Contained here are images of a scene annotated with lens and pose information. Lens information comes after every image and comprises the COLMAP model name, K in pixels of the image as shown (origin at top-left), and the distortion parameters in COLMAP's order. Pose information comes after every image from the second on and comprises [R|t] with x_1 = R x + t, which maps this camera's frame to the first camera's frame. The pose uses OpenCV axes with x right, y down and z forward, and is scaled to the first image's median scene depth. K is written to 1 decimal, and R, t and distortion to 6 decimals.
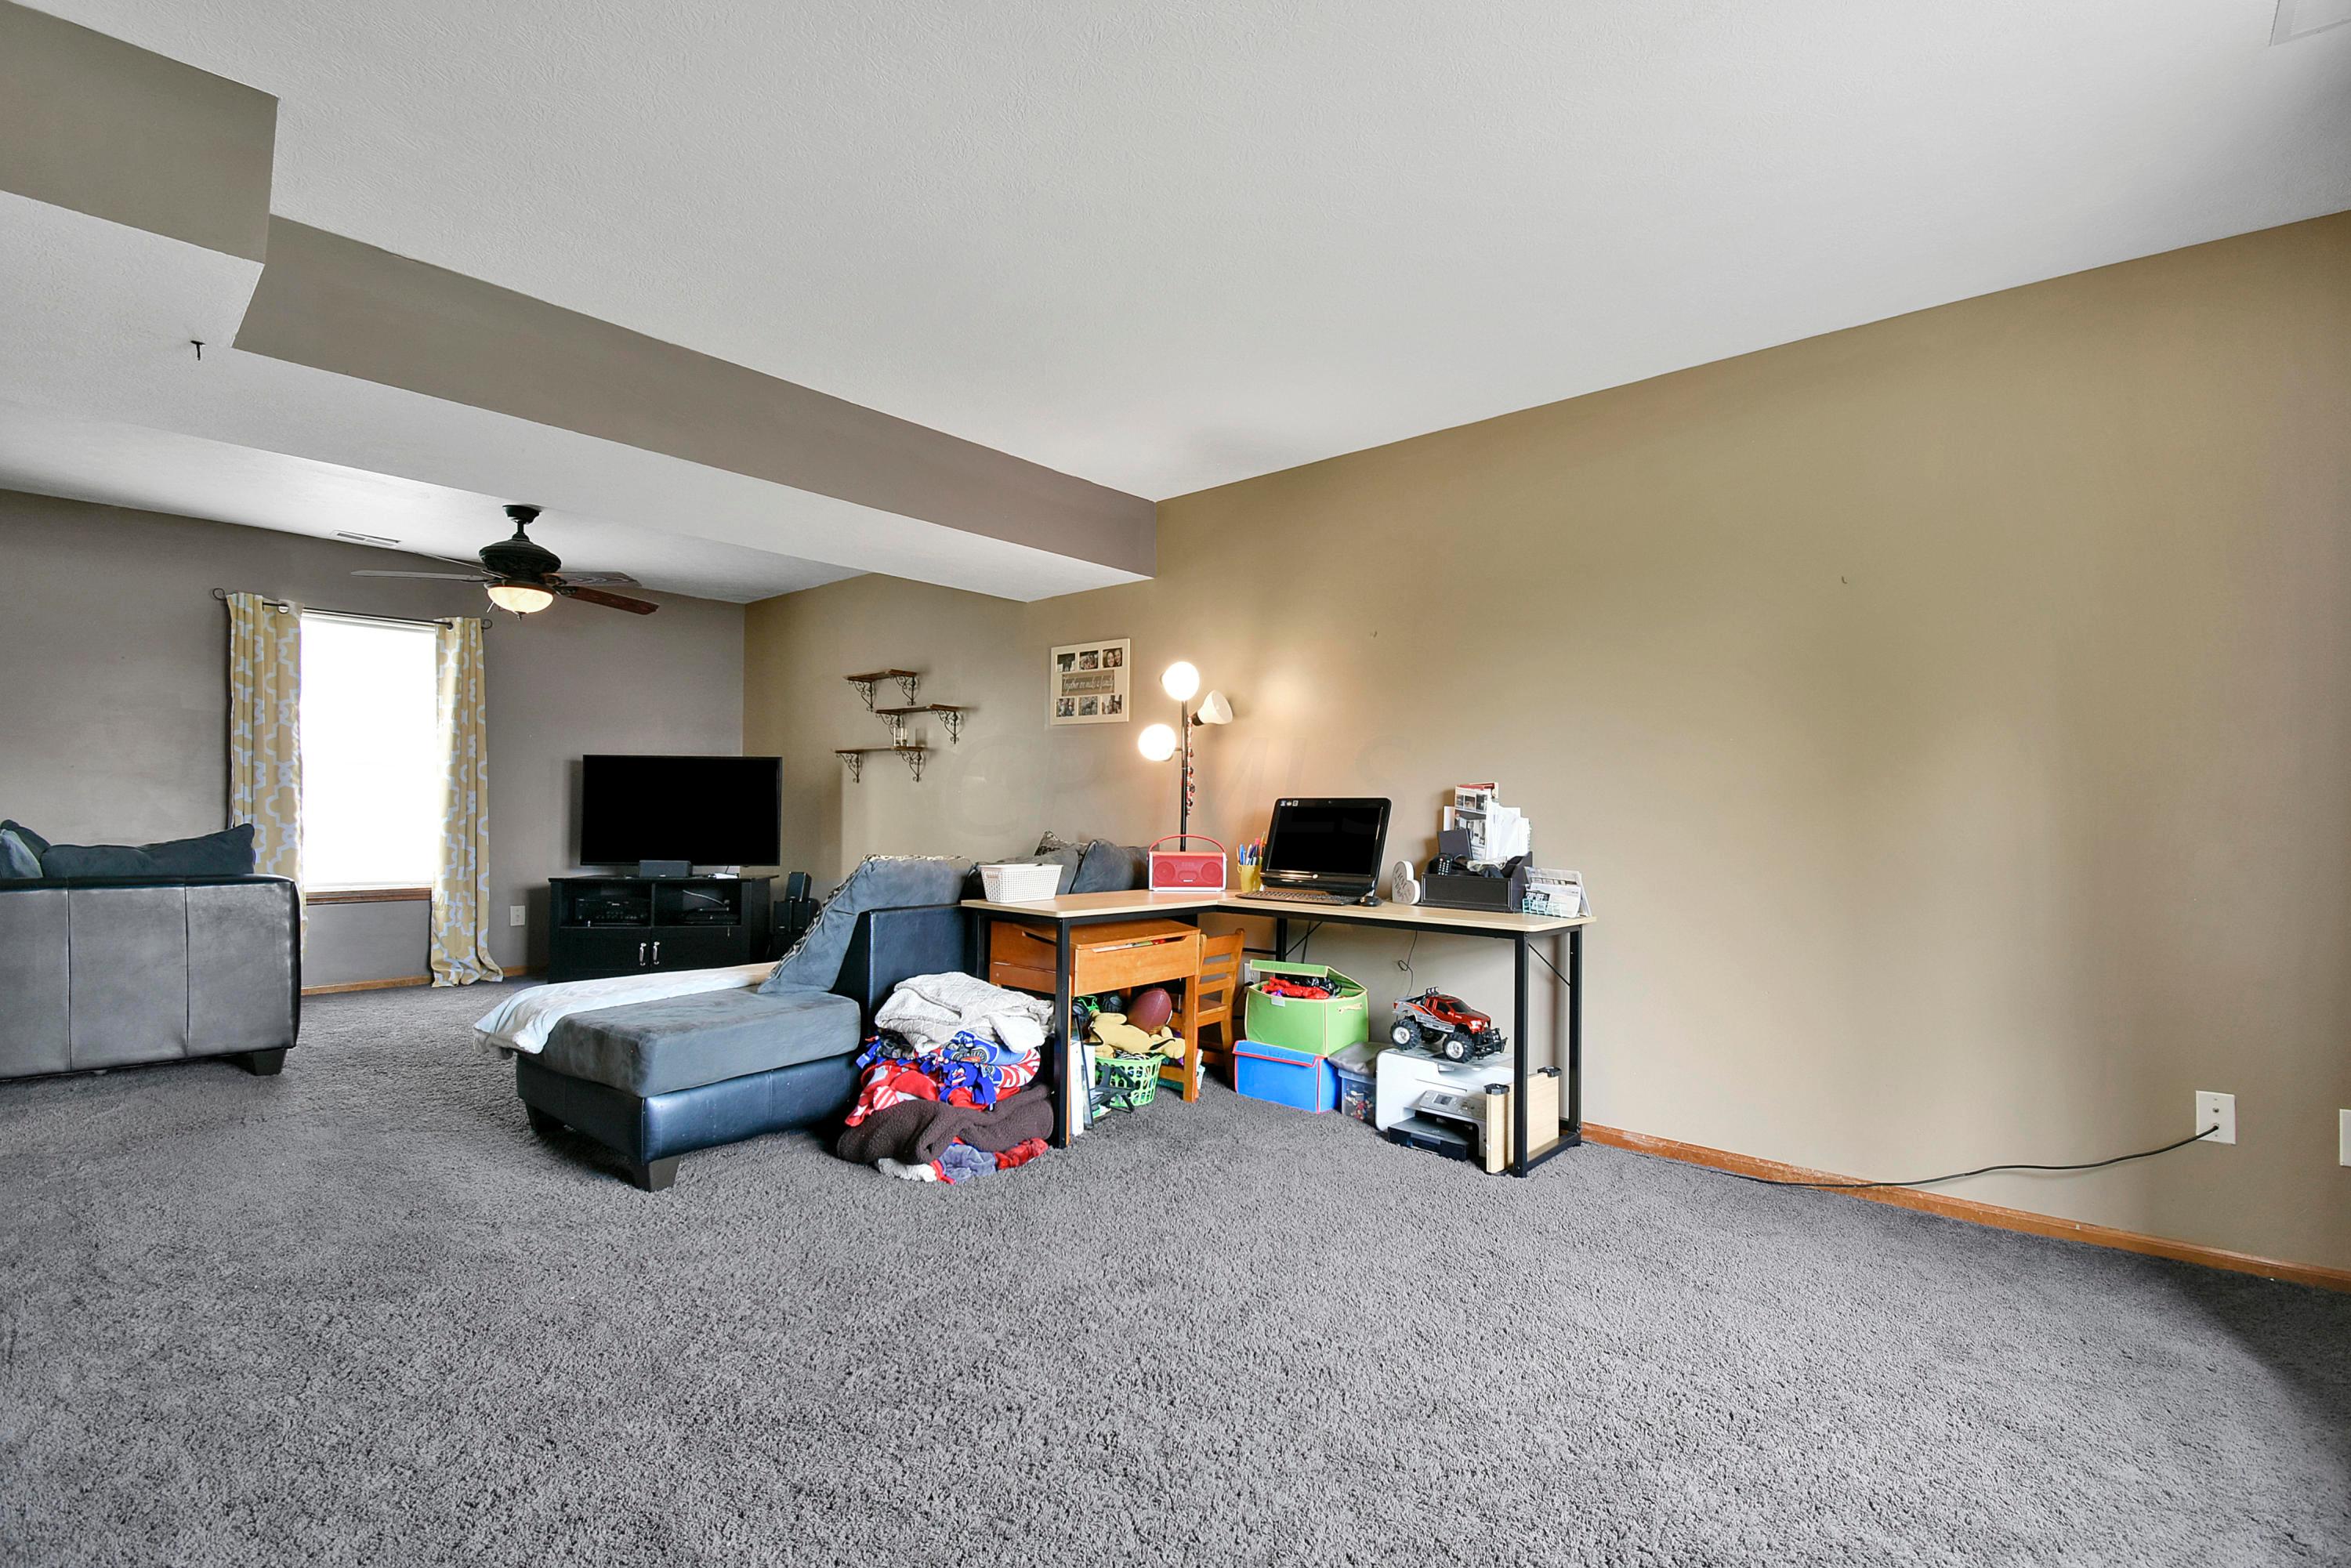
lens RADIAL K [[1055.6, 0, 1189.0], [0, 1055.6, 769.3], [0, 0, 1]] dist [0.019377, -0.031585]
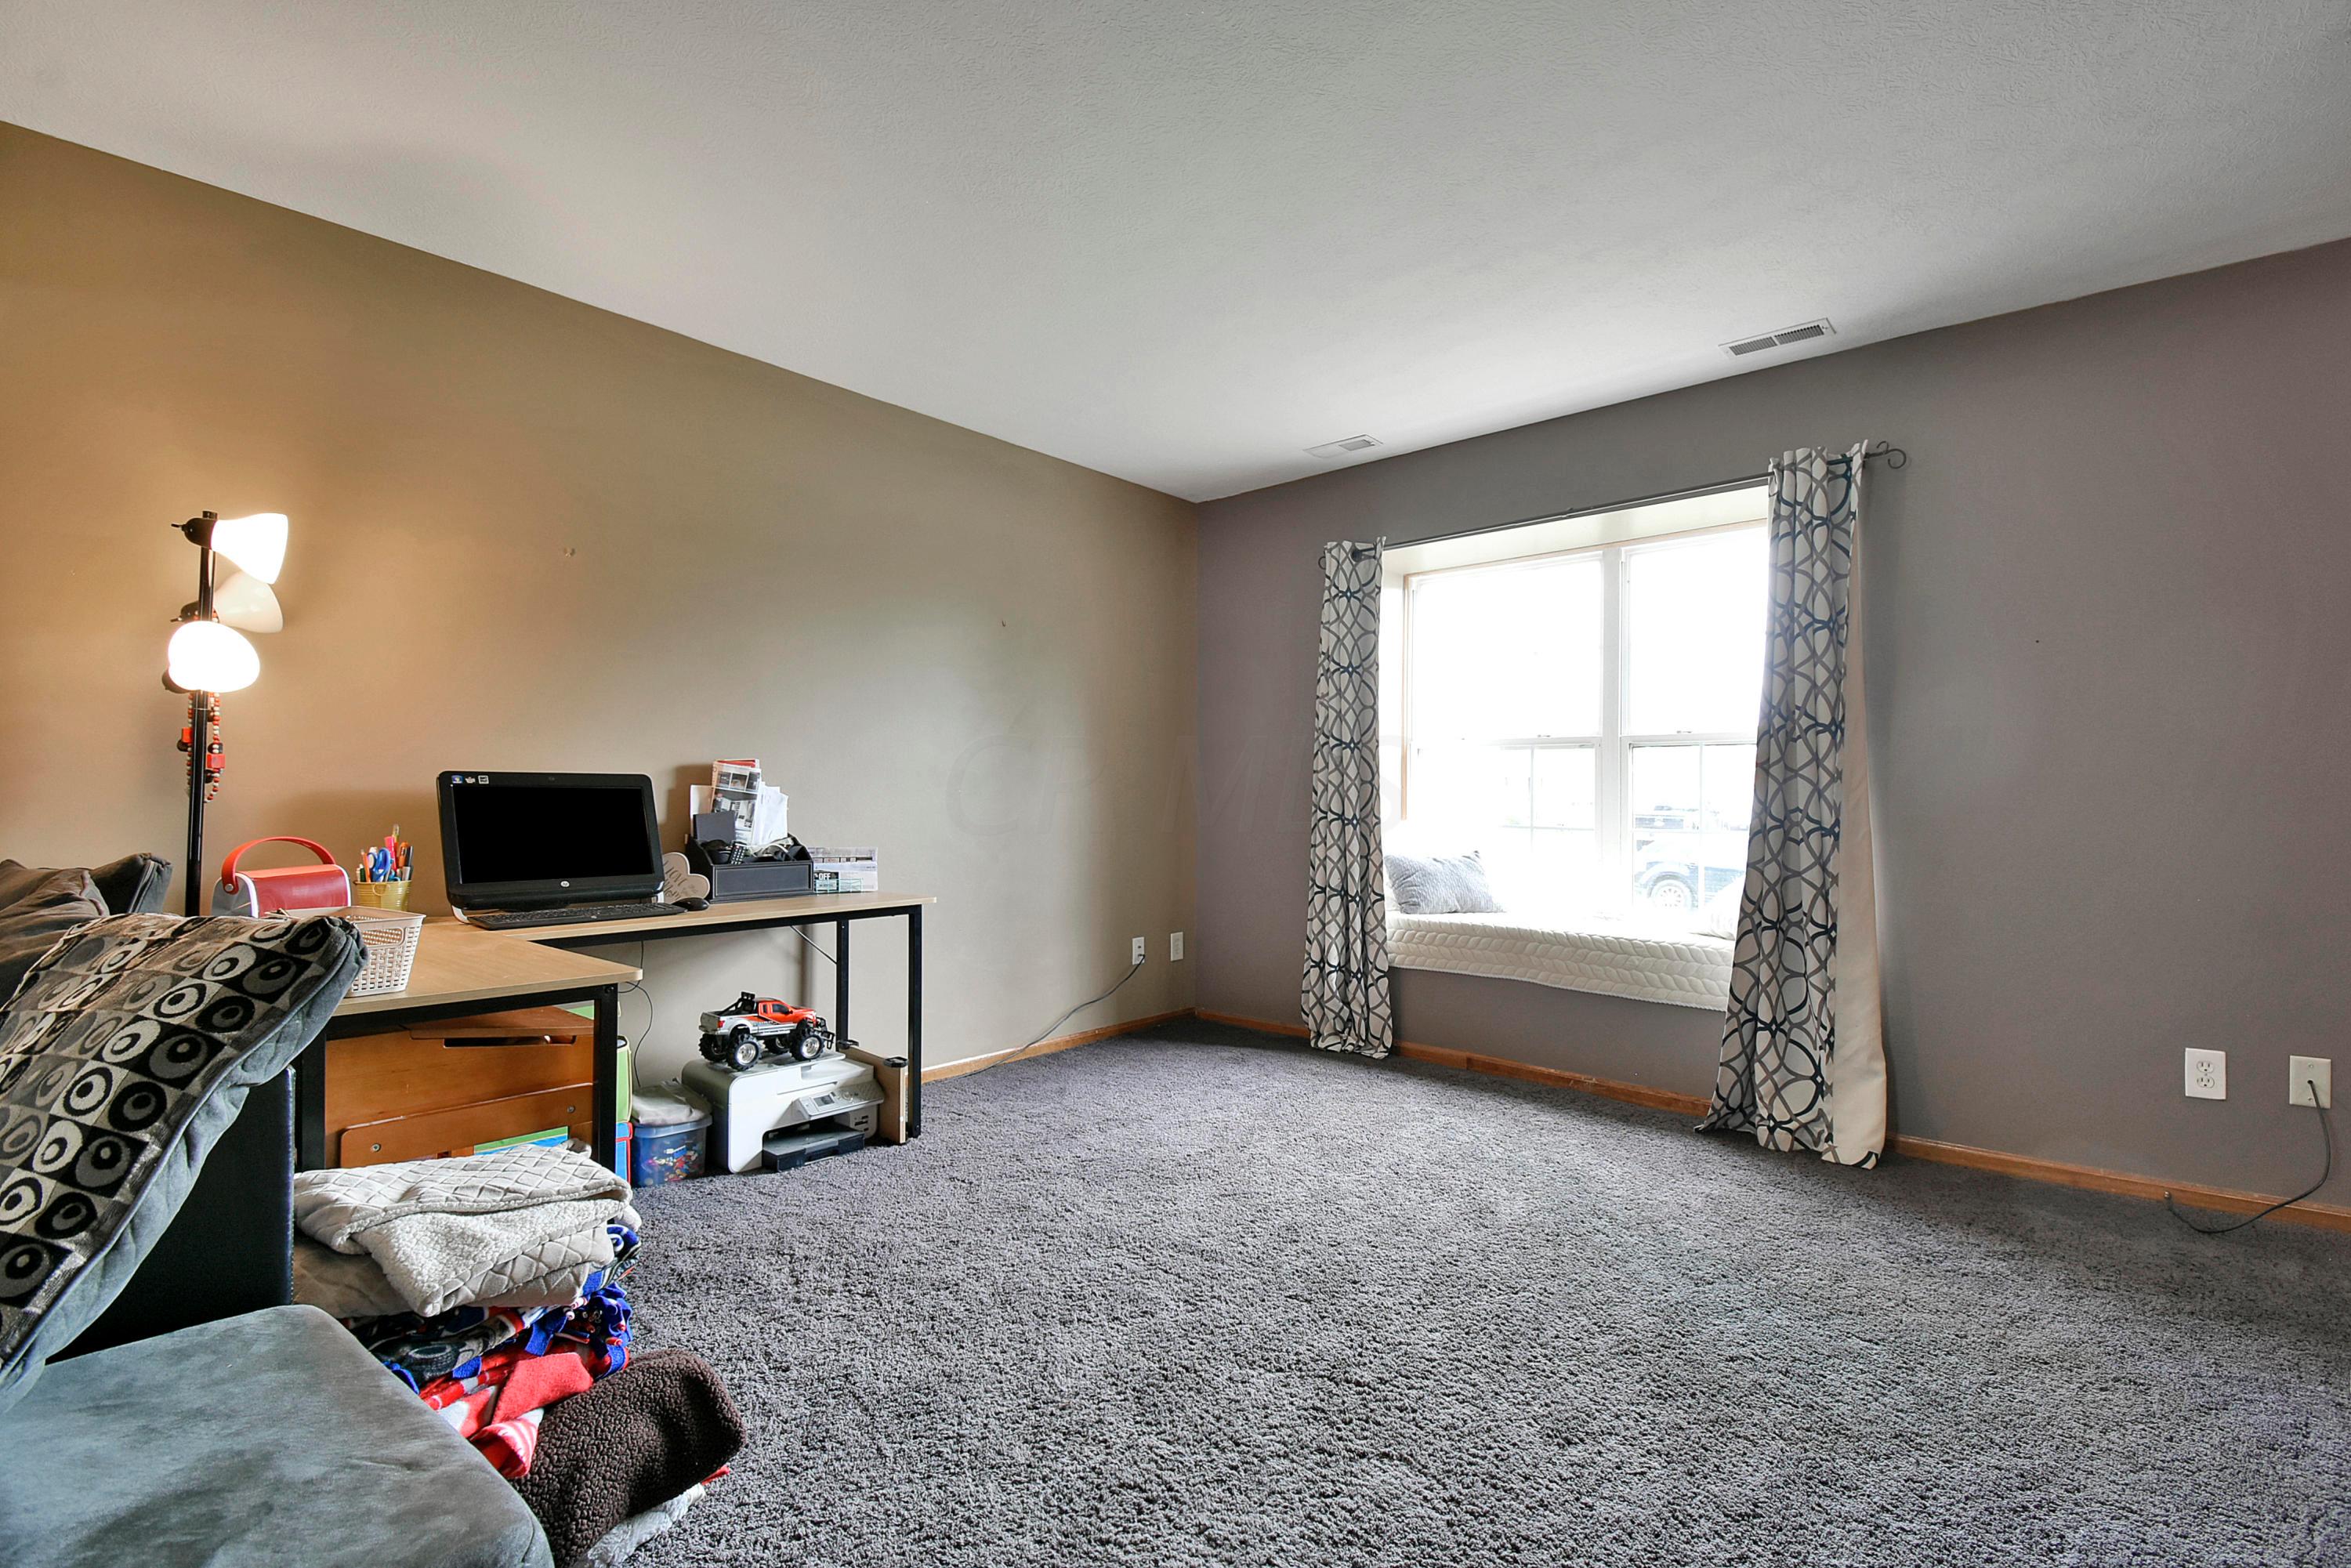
lens RADIAL K [[1055.6, 0, 1189.0], [0, 1055.6, 769.3], [0, 0, 1]] dist [0.019377, -0.031585]
pose [[-0.017135, 0.009515, 0.999808, -0.637850], [-0.048011, 0.998793, -0.010328, 0.012597], [-0.998700, -0.048179, -0.016657, 0.640565]]
